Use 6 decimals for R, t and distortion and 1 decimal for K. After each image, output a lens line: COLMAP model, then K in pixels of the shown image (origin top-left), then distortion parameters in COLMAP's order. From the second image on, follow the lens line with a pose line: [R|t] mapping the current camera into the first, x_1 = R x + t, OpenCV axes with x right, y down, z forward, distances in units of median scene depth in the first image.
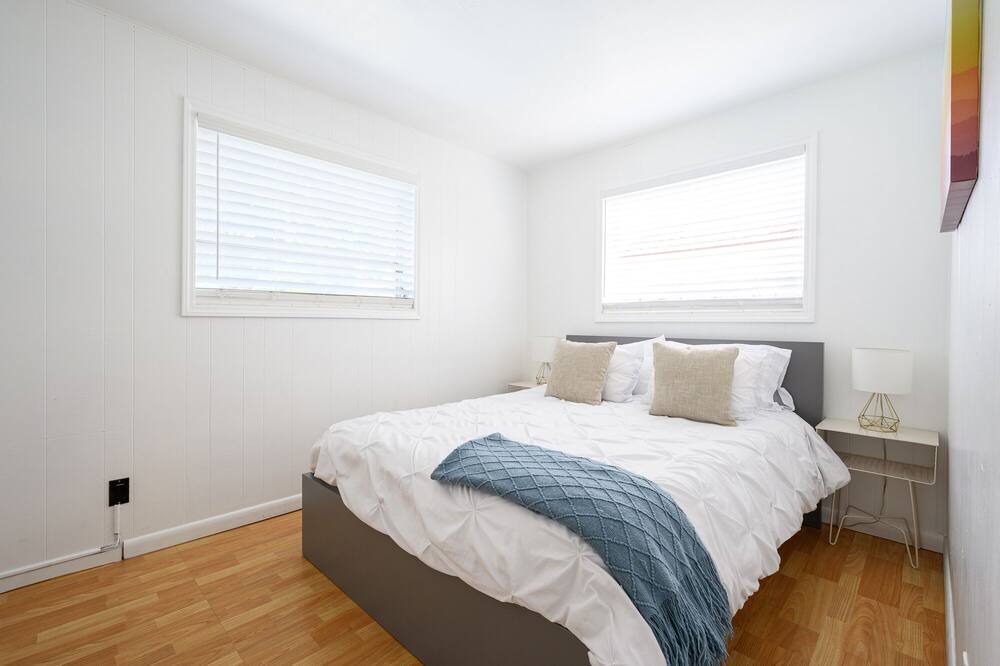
lens RADIAL K [[443.0, 0, 503.8], [0, 443.0, 324.9], [0, 0, 1]] dist [0.000785, 0.000178]
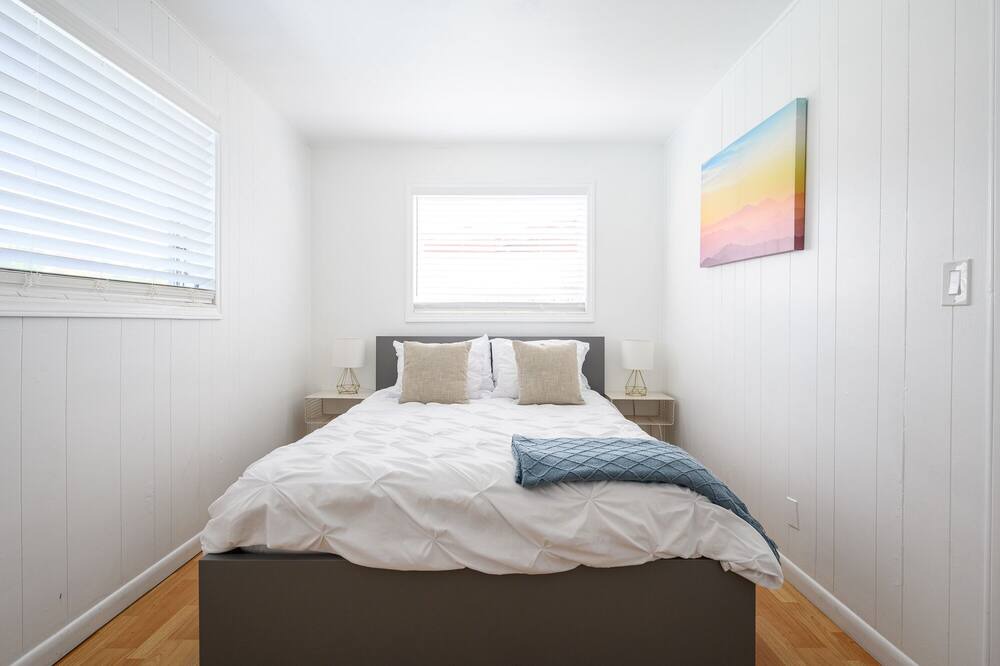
lens RADIAL K [[476.6, 0, 500.5], [0, 476.6, 326.2], [0, 0, 1]] dist [-0.000481, 0.000007]
pose [[0.717543, -0.009916, 0.696444, -0.523106], [0.005339, 0.999948, 0.008736, -0.007431], [-0.696494, -0.002550, 0.717558, 0.163639]]
